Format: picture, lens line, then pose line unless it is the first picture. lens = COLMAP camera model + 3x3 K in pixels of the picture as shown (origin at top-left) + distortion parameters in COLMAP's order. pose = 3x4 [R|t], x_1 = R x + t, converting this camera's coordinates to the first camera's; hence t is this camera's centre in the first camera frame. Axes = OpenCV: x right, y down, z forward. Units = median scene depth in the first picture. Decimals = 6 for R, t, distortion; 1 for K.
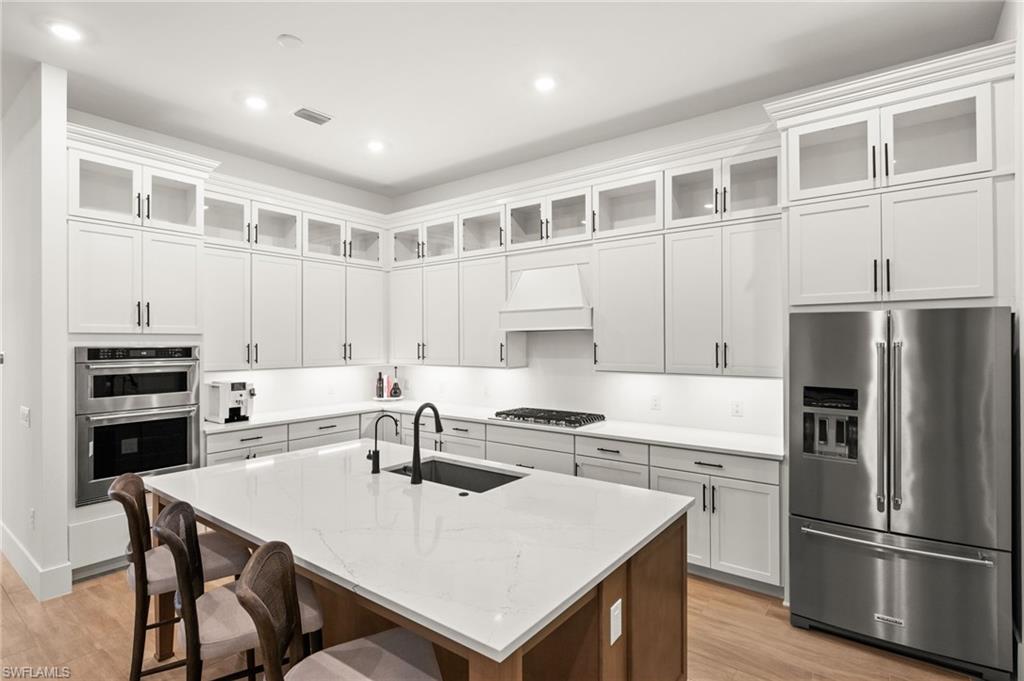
lens RADIAL K [[502.8, 0, 510.4], [0, 502.8, 339.7], [0, 0, 1]] dist [-0.000902, 0.002233]
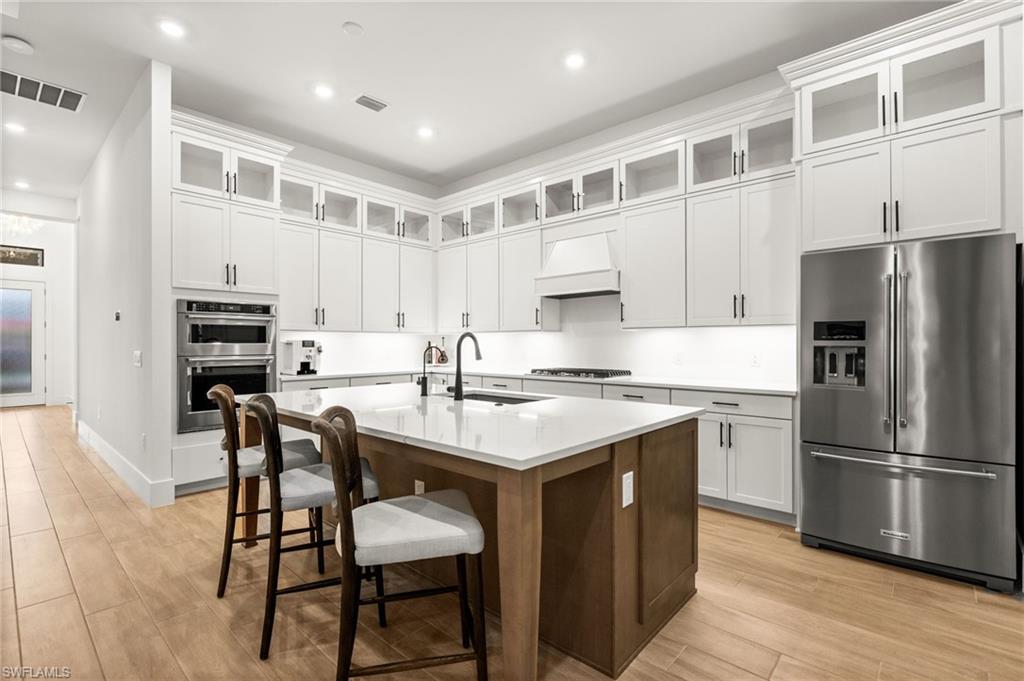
lens RADIAL K [[468.3, 0, 513.0], [0, 468.3, 341.3], [0, 0, 1]] dist [0.000381, 0.001671]
pose [[0.996849, 0.002020, -0.079292, 0.015945], [-0.001998, 0.999998, 0.000361, 0.110666], [0.079292, -0.000201, 0.996851, -0.043045]]
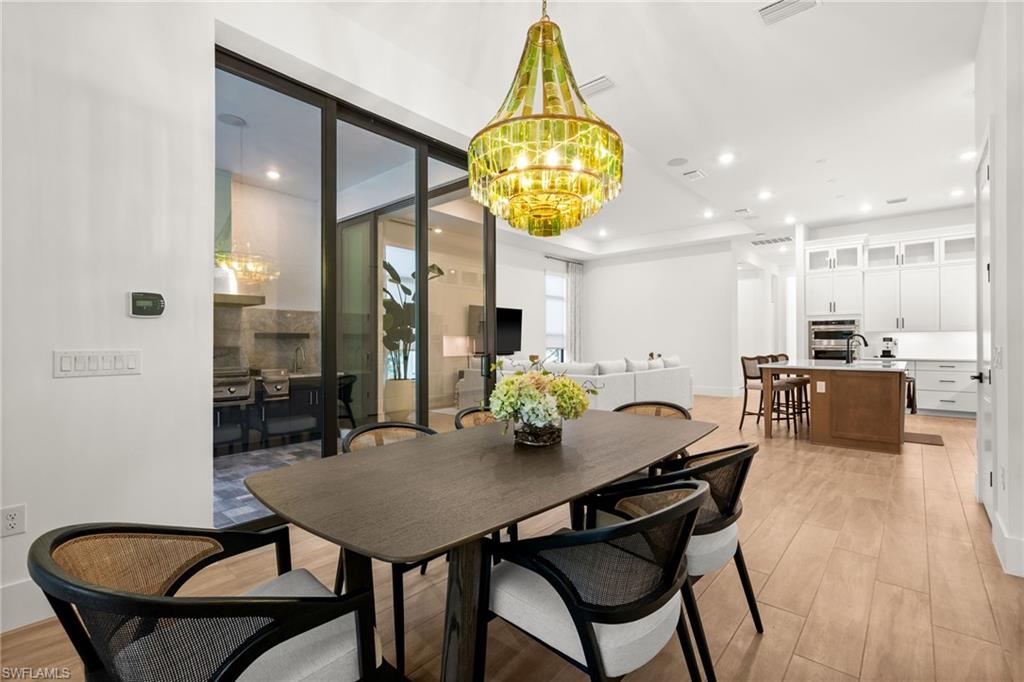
lens RADIAL K [[468.3, 0, 510.7], [0, 468.3, 338.9], [0, 0, 1]] dist [0.000381, 0.001671]
pose [[-0.063961, 0.000076, -0.997952, 1.798382], [0.009011, 0.999959, -0.000502, 0.099909], [0.997912, -0.009025, -0.063959, -0.468287]]
